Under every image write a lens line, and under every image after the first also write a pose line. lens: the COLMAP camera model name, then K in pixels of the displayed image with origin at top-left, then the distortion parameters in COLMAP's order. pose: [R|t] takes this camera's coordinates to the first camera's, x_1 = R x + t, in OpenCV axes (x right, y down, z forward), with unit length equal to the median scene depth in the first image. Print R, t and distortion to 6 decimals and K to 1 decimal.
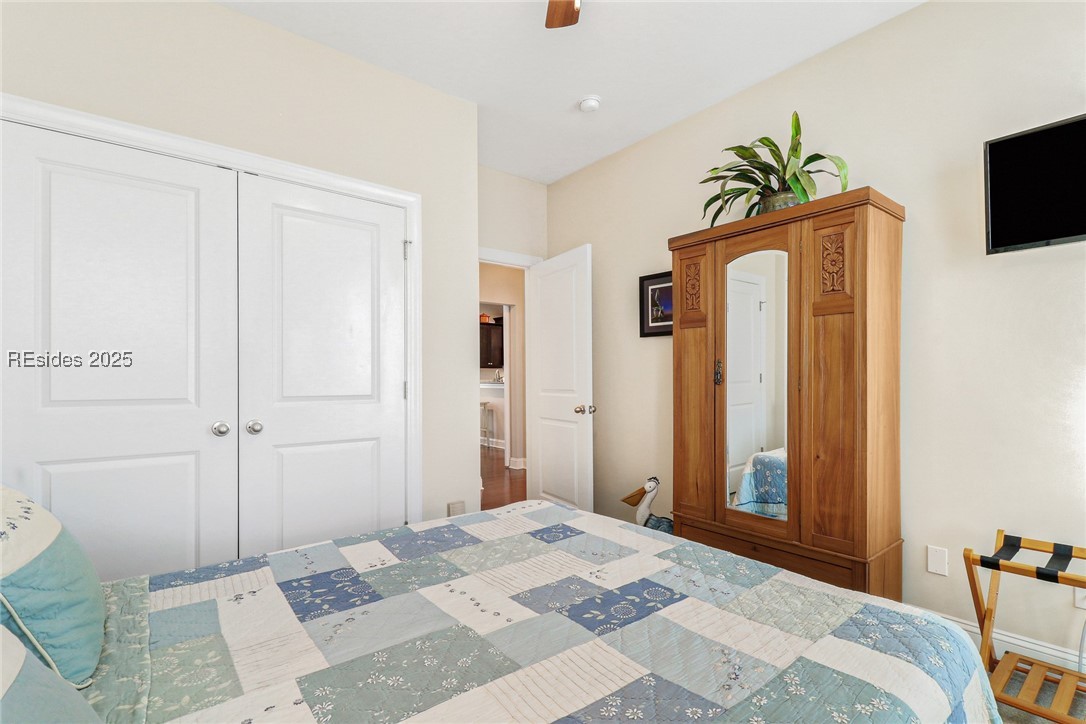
lens RADIAL K [[503.9, 0, 545.5], [0, 503.9, 377.9], [0, 0, 1]] dist [0.001926, -0.000661]
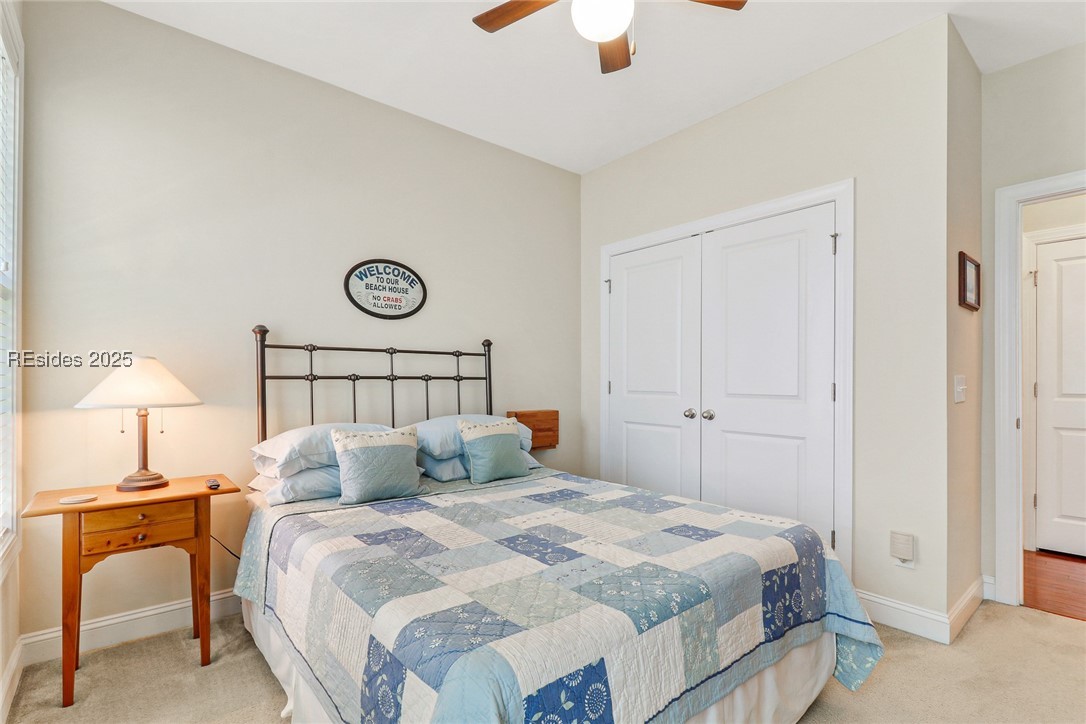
lens RADIAL K [[503.9, 0, 545.5], [0, 503.9, 377.9], [0, 0, 1]] dist [0.001926, -0.000661]
pose [[0.021291, 0.001013, -0.999773, 1.143851], [0.002325, 0.999997, 0.001063, -0.008231], [0.999771, -0.002347, 0.021289, 0.749823]]
